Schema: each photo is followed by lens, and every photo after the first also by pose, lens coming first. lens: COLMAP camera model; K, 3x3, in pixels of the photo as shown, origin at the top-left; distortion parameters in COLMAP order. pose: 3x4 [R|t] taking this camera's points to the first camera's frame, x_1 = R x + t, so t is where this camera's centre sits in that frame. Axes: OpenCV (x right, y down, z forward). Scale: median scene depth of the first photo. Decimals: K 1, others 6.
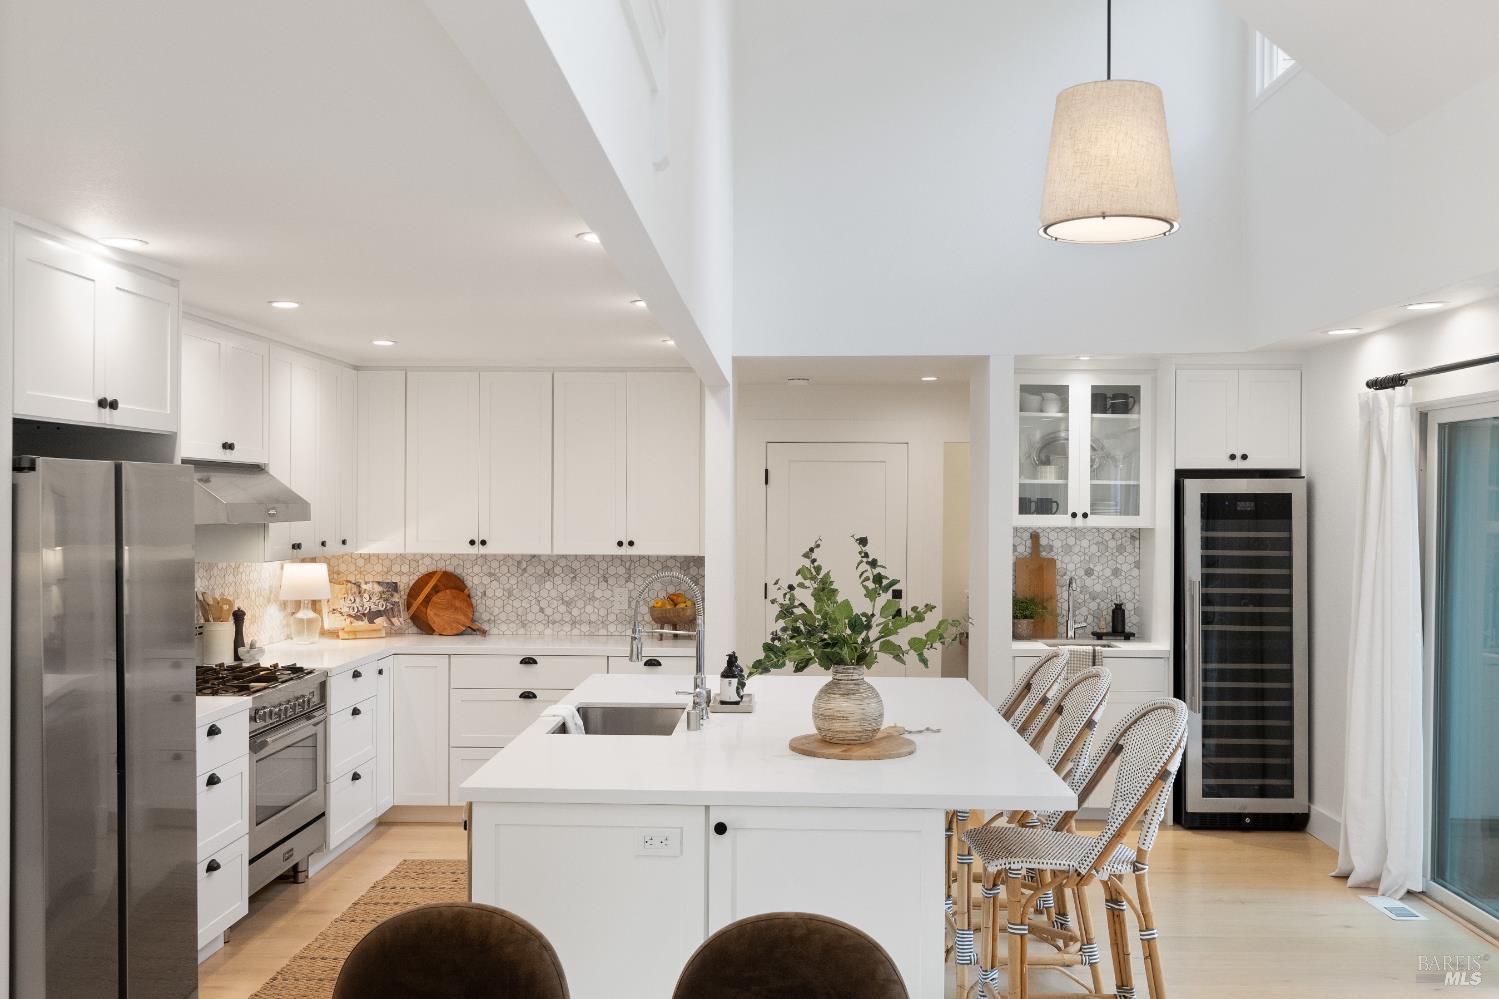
lens RADIAL K [[1421.5, 0, 757.5], [0, 1421.5, 495.1], [0, 0, 1]] dist [-0.046584, 0.000000]
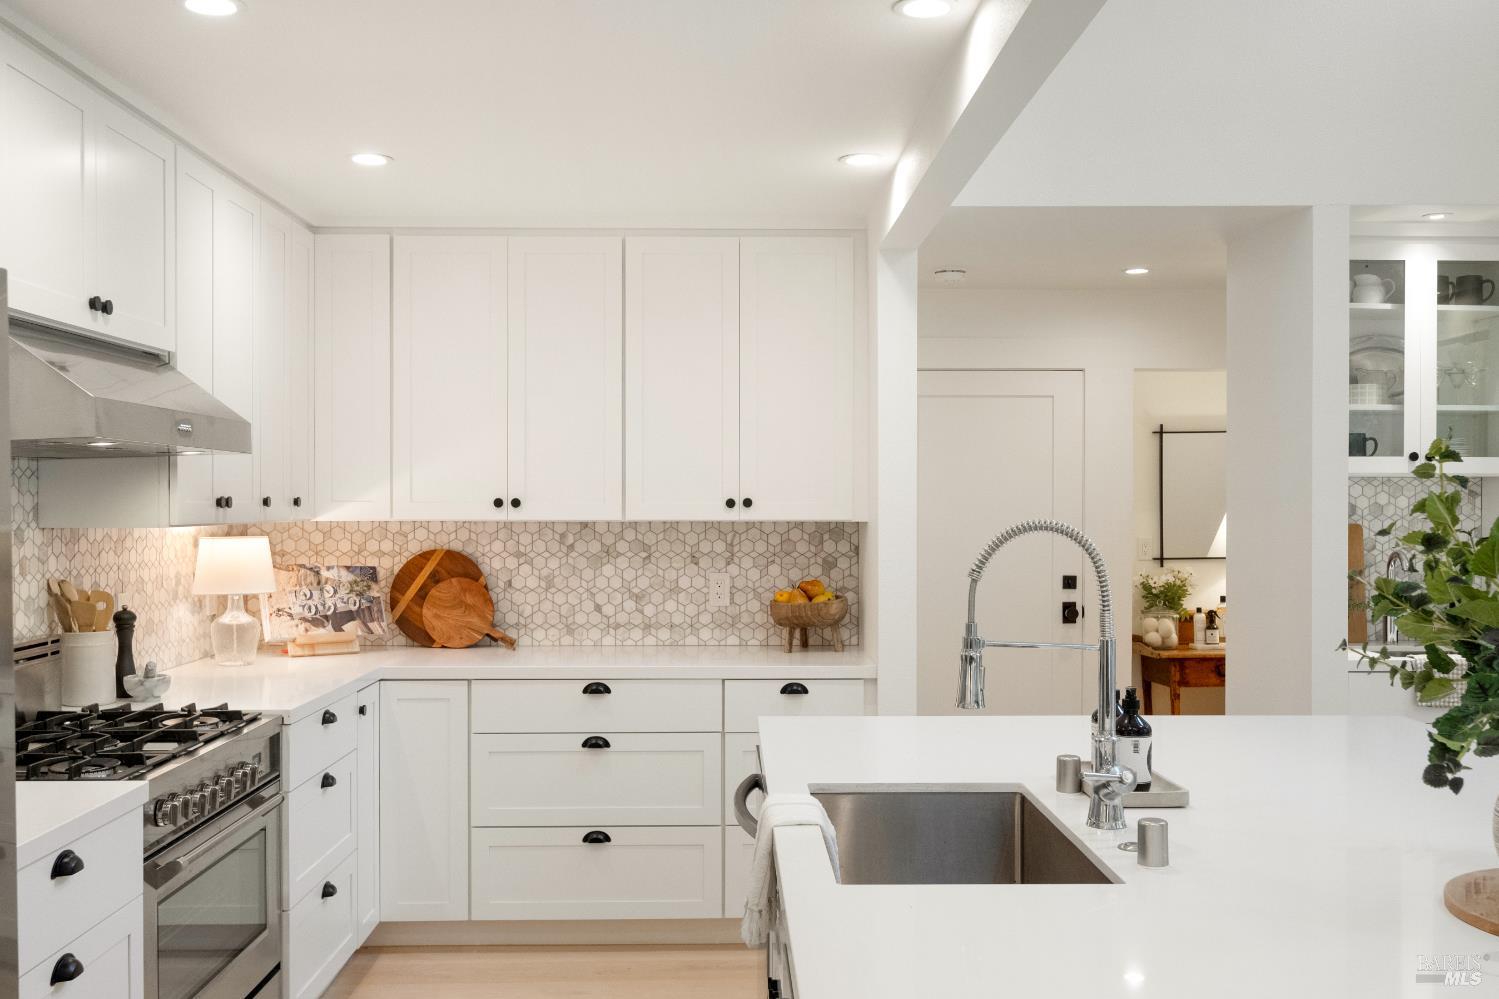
lens RADIAL K [[1454.2, 0, 741.4], [0, 1454.2, 509.6], [0, 0, 1]] dist [-0.034946, 0.000000]
pose [[0.998909, -0.005508, 0.046373, -0.122969], [0.005022, 0.999931, 0.010610, 0.030273], [-0.046428, -0.010365, 0.998868, 0.344324]]
